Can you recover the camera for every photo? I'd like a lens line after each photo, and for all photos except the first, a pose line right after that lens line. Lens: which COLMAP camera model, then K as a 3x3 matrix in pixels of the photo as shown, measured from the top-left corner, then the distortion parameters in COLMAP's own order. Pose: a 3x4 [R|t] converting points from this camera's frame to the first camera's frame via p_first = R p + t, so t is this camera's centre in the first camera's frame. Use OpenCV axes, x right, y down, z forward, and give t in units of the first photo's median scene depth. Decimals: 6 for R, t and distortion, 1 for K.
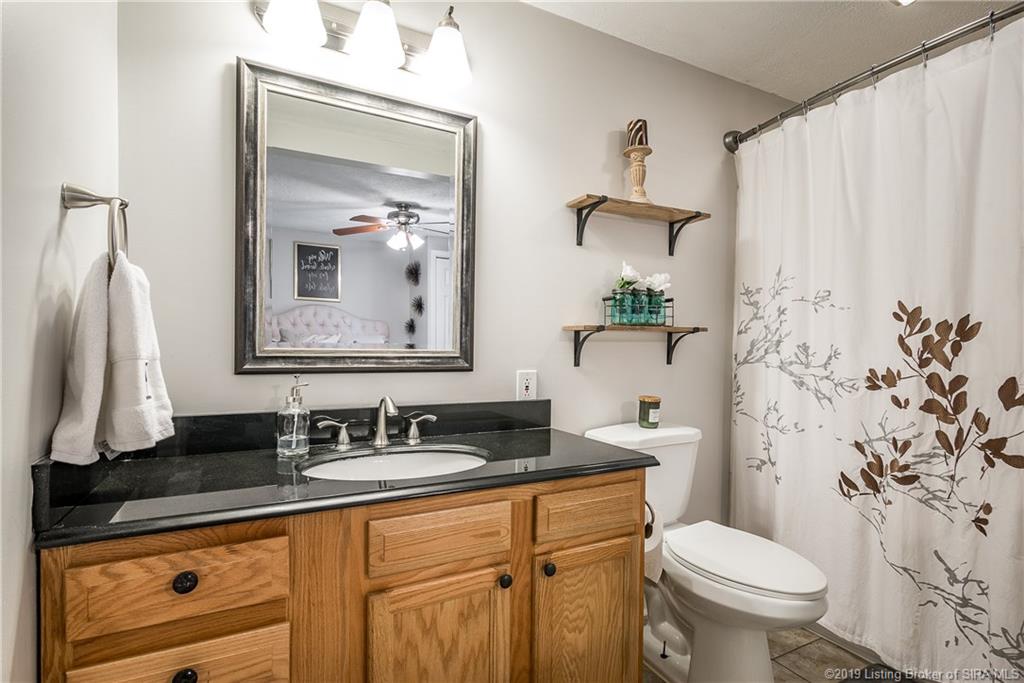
lens RADIAL K [[502.5, 0, 511.7], [0, 502.5, 355.0], [0, 0, 1]] dist [-0.000493, -0.000177]
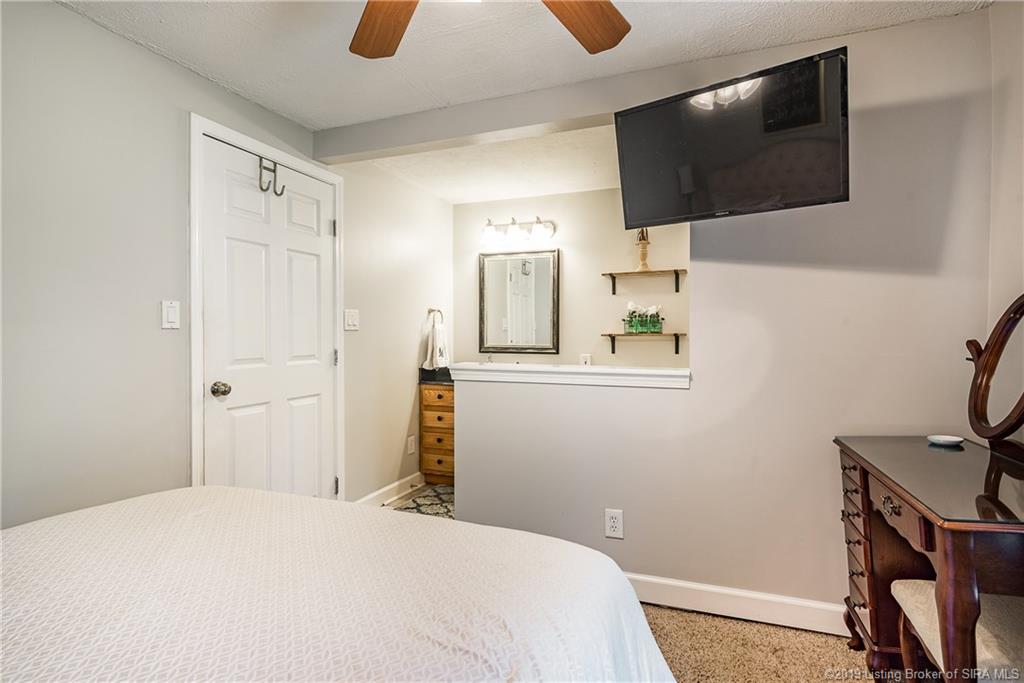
lens RADIAL K [[504.2, 0, 512.0], [0, 504.2, 341.5], [0, 0, 1]] dist [-0.000049, -0.000028]
pose [[0.661136, 0.001820, -0.750264, 1.568283], [-0.008612, 0.999950, -0.005164, -0.013177], [0.750217, 0.009875, 0.661118, -0.748655]]
